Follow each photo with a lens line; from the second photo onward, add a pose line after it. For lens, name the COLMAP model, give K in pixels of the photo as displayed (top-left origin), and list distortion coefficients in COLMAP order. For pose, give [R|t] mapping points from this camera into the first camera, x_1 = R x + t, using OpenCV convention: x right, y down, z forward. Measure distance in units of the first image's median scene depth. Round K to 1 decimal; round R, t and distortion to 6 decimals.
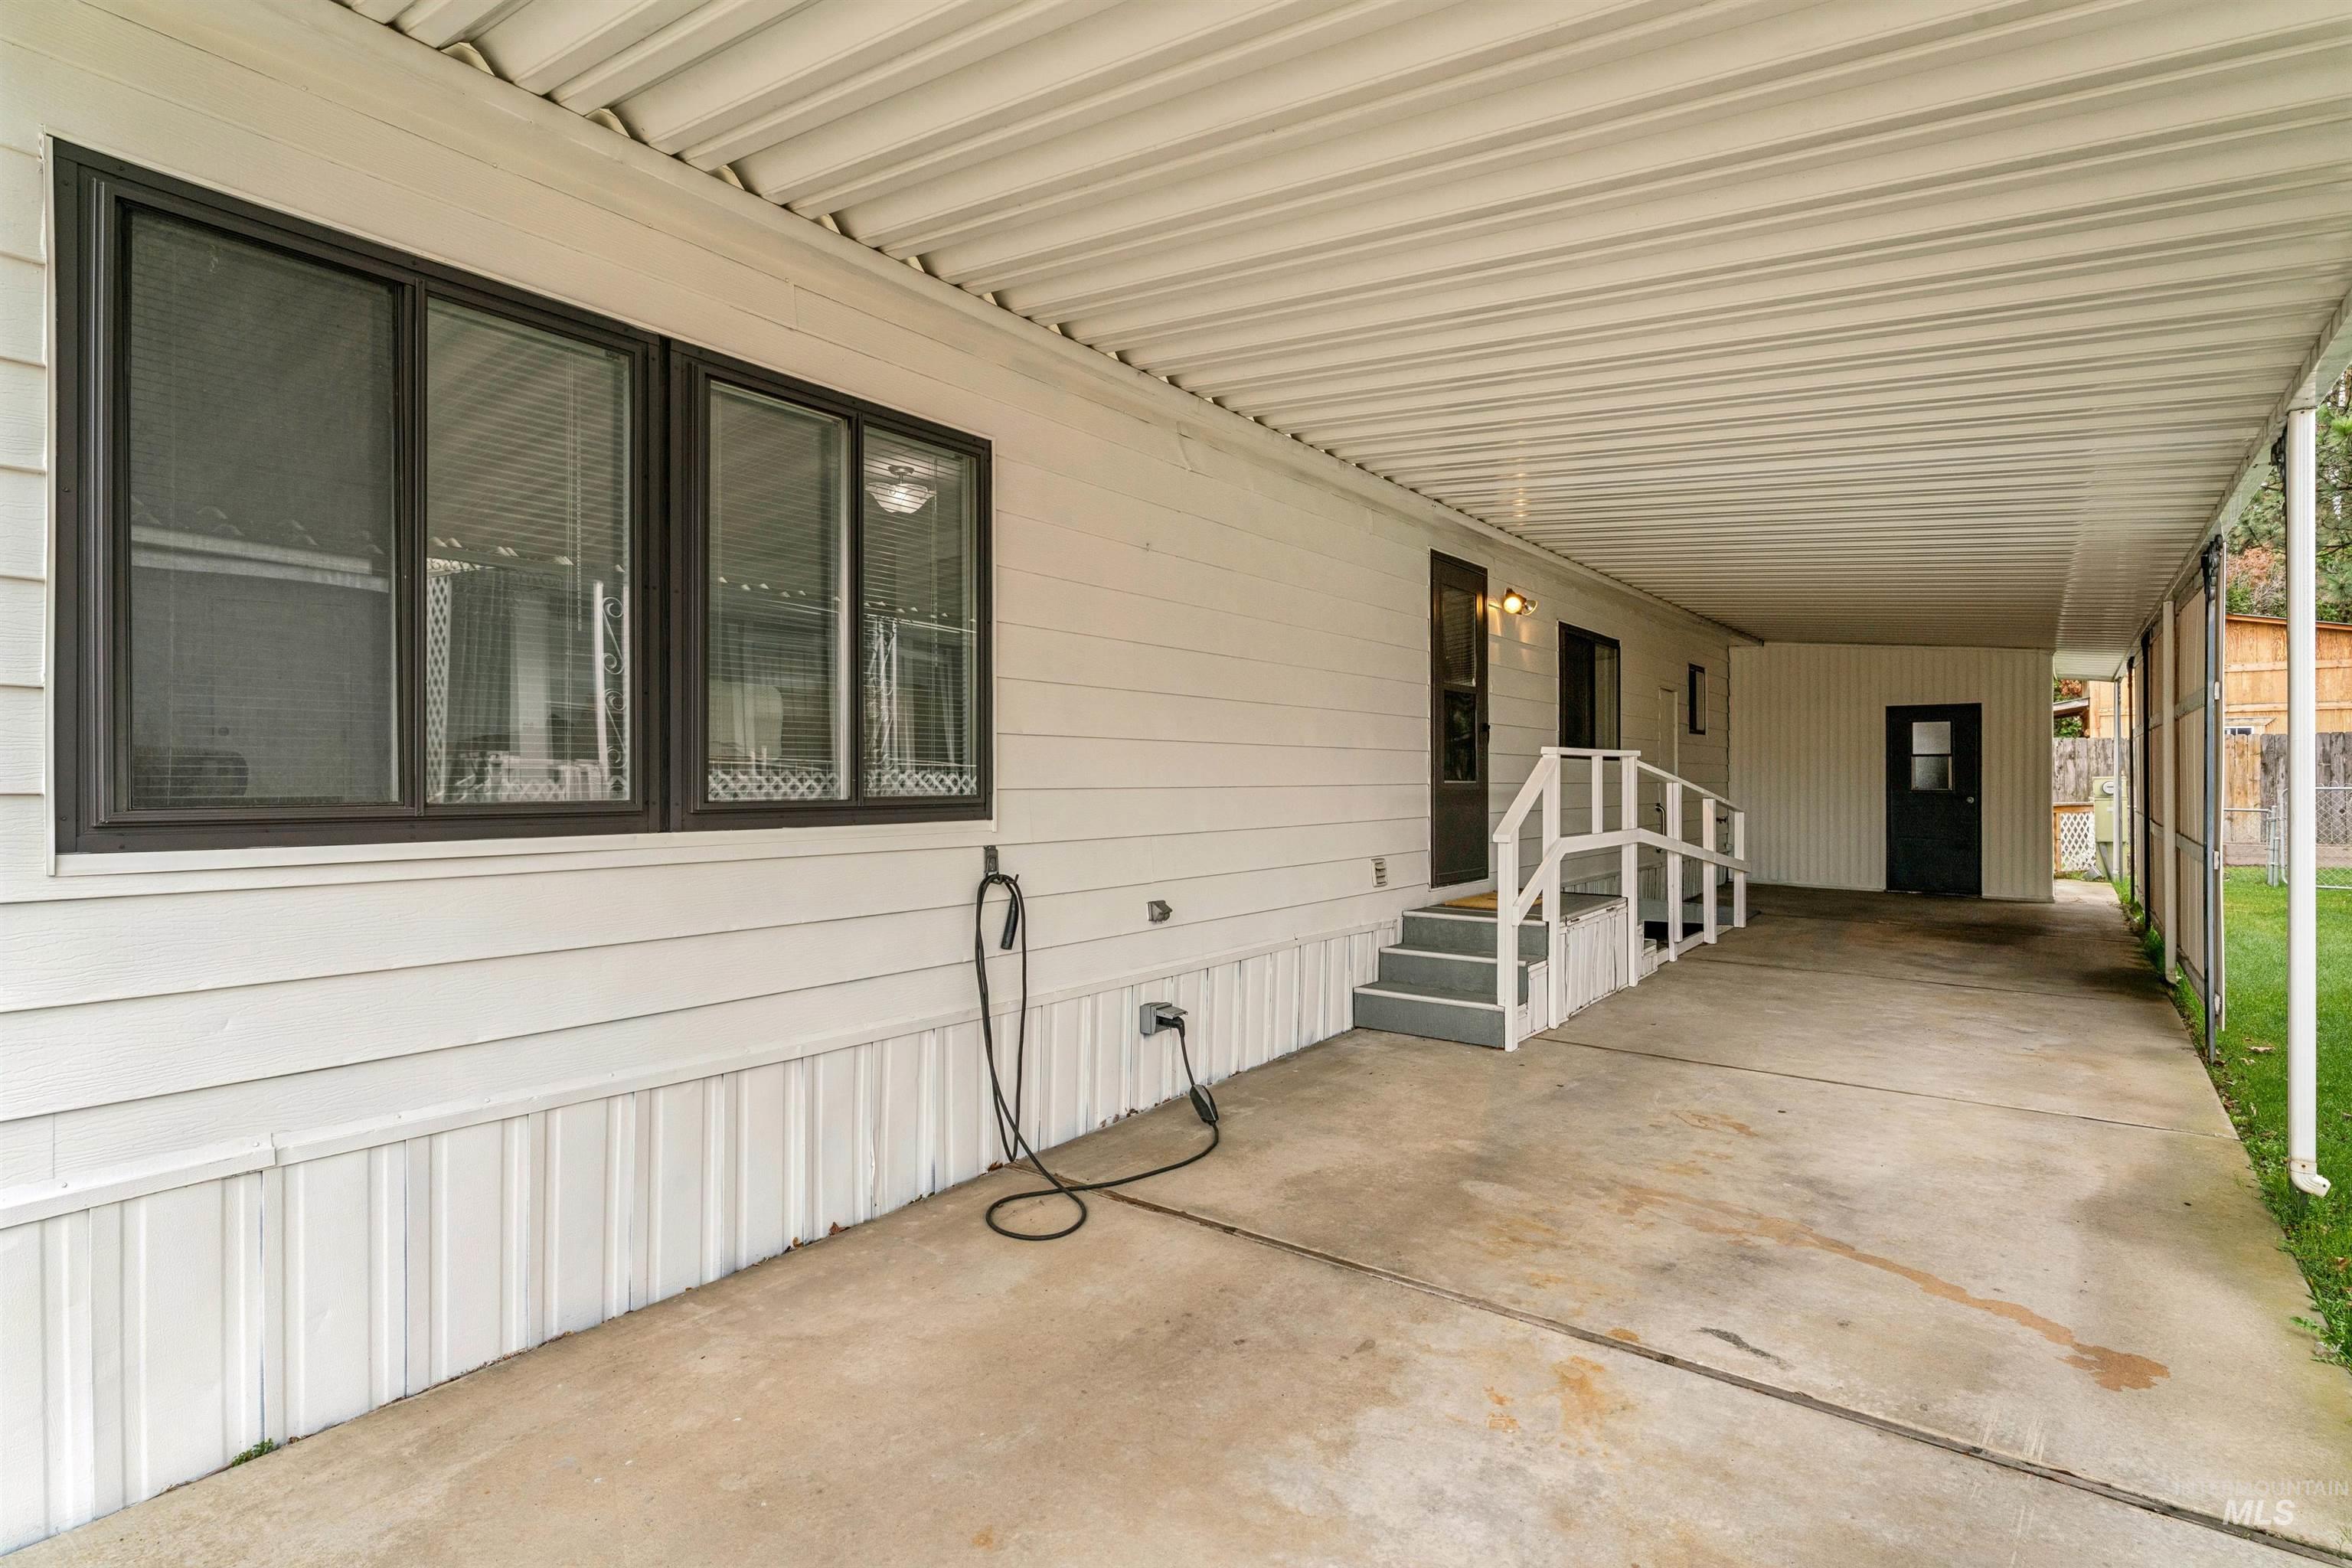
lens RADIAL K [[1174.5, 0, 1182.3], [0, 1174.5, 786.8], [0, 0, 1]] dist [-0.002717, 0.001463]
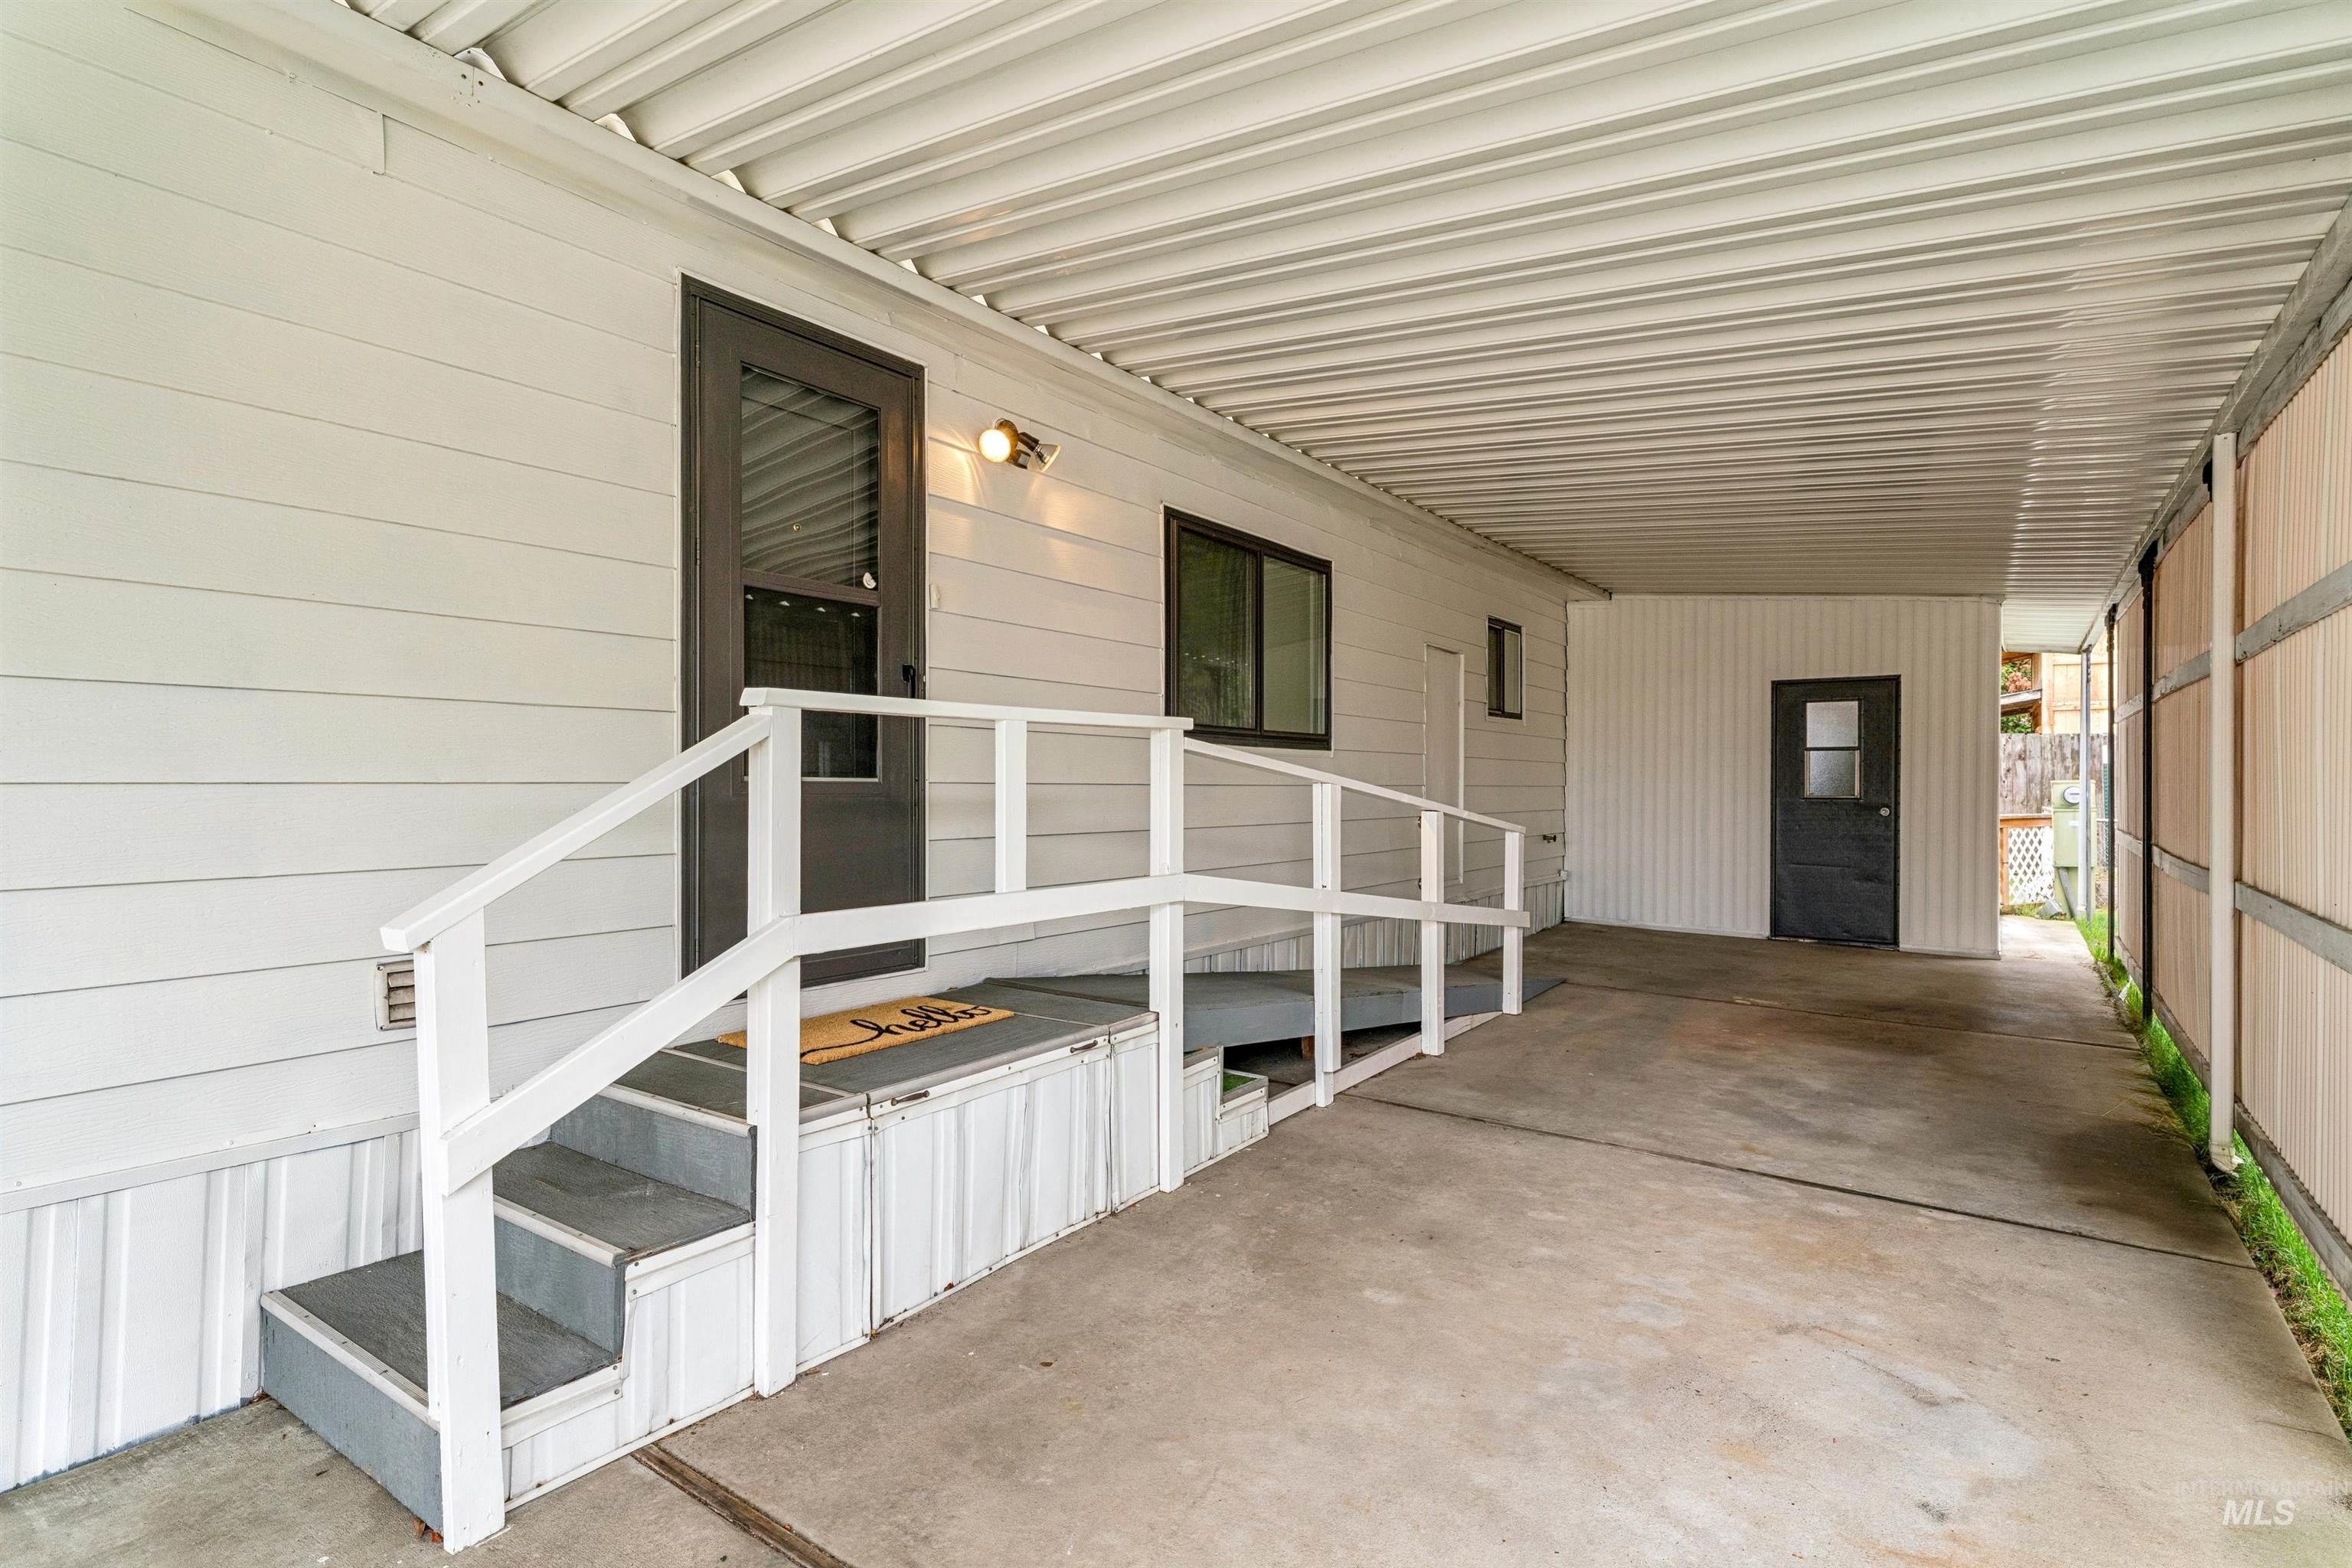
lens RADIAL K [[1174.5, 0, 1163.8], [0, 1174.5, 792.2], [0, 0, 1]] dist [-0.002717, 0.001463]
pose [[0.999776, 0.005097, 0.020529, 0.219372], [-0.005152, 0.999983, 0.002616, -0.000334], [-0.020515, -0.002721, 0.999786, 0.297288]]
